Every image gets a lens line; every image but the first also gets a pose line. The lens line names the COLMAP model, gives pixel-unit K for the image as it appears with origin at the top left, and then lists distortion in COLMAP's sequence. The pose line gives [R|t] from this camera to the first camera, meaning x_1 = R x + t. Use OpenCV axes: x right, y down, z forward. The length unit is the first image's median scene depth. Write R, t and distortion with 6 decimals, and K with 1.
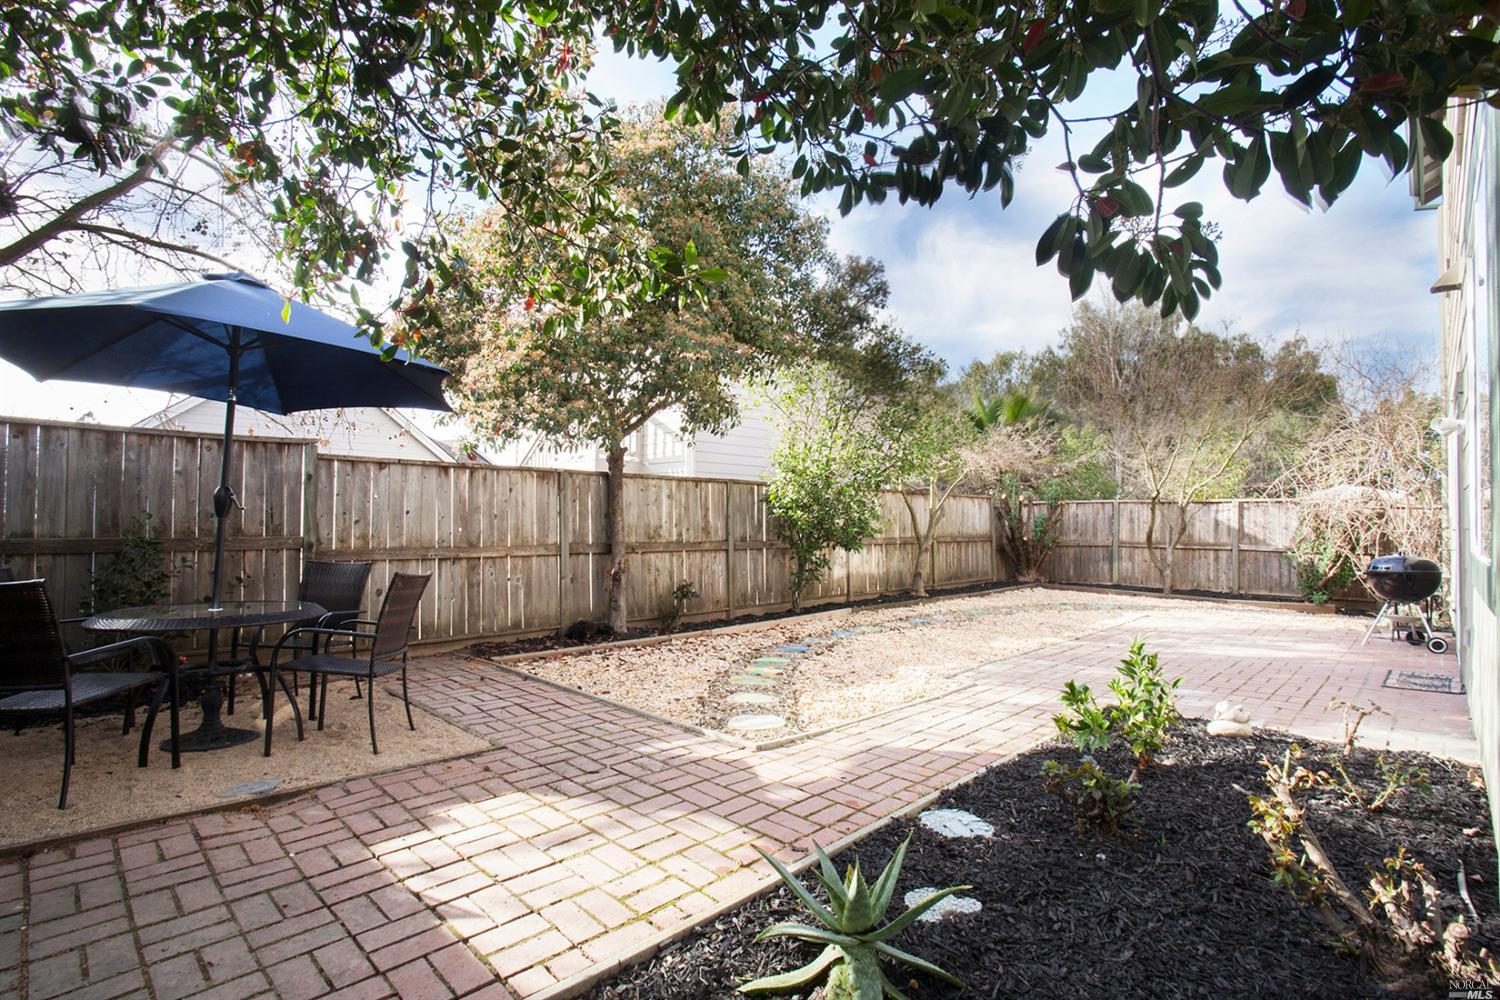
lens RADIAL K [[725.2, 0, 749.1], [0, 725.2, 505.2], [0, 0, 1]] dist [-0.006960, -0.000373]
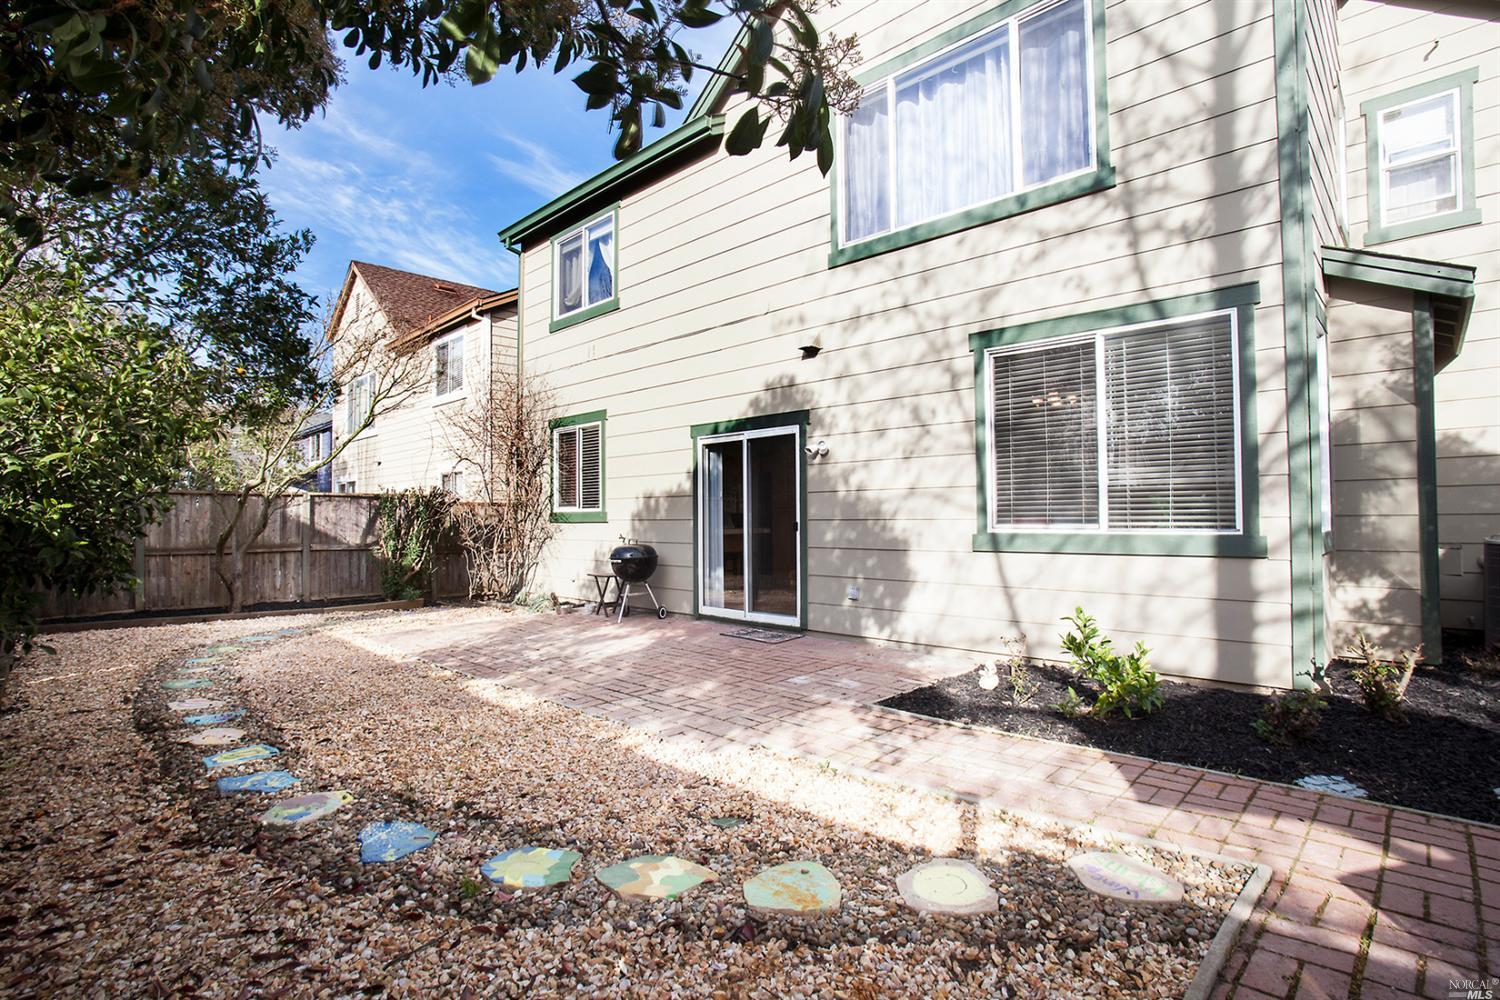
lens RADIAL K [[725.2, 0, 748.9], [0, 725.2, 498.6], [0, 0, 1]] dist [-0.006960, -0.000373]
pose [[-0.022154, 0.011140, 0.999693, -0.224787], [-0.015189, 0.999819, -0.011478, 0.001182], [-0.999639, -0.015439, -0.021980, 0.518236]]
